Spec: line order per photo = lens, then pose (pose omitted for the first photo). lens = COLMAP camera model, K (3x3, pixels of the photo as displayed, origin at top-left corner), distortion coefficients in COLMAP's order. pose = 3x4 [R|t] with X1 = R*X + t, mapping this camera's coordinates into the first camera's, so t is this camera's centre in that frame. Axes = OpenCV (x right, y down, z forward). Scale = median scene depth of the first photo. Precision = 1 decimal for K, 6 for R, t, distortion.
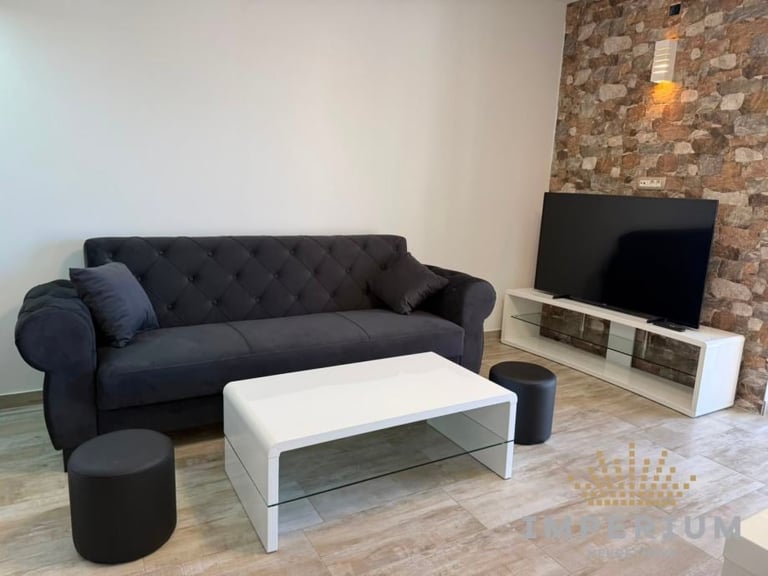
lens RADIAL K [[541.5, 0, 380.2], [0, 541.5, 289.5], [0, 0, 1]] dist [0.011502, -0.019999]
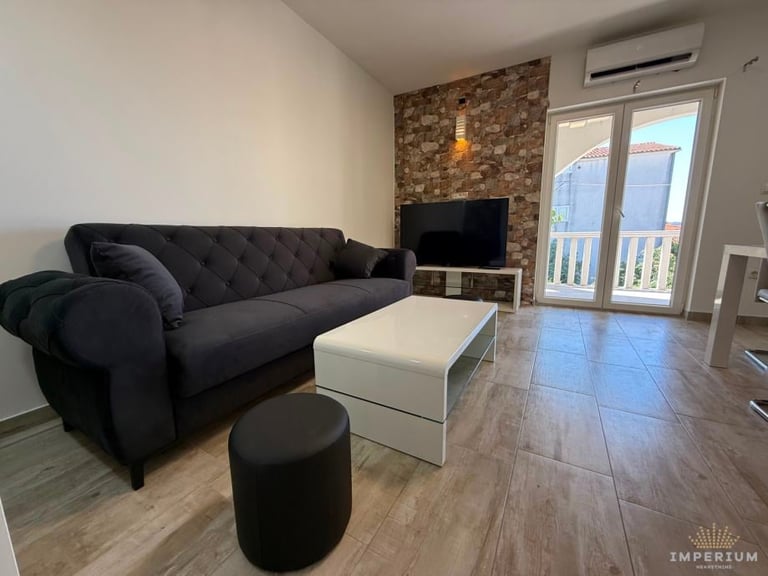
lens RADIAL K [[305.7, 0, 381.3], [0, 305.7, 286.5], [0, 0, 1]] dist [-0.003118, 0.000485]
pose [[0.857157, -0.132677, 0.497673, -0.321995], [0.143283, 0.989535, 0.017023, 0.058358], [-0.494723, 0.056717, 0.867198, 0.291084]]
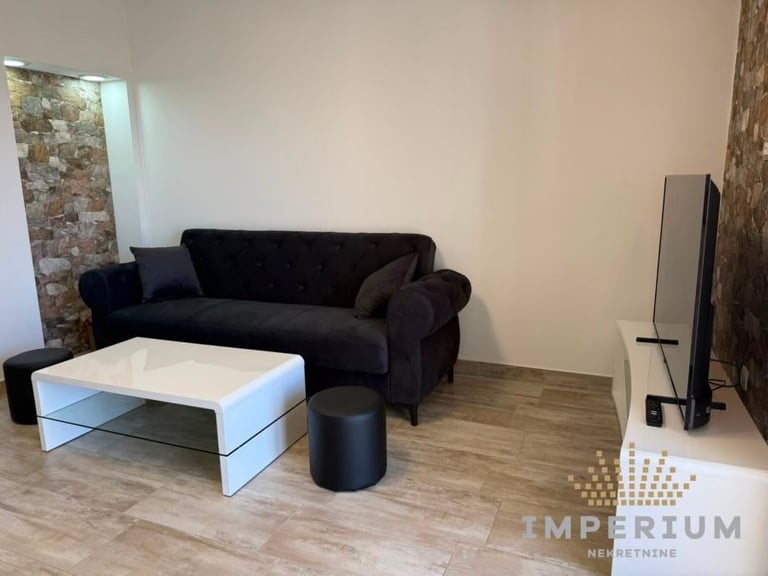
lens RADIAL K [[541.5, 0, 383.6], [0, 541.5, 291.0], [0, 0, 1]] dist [0.011502, -0.019999]
pose [[0.616069, 0.109139, -0.780095, 0.790649], [-0.109124, 0.992630, 0.052694, -0.053949], [0.780097, 0.052664, 0.623438, 0.450808]]
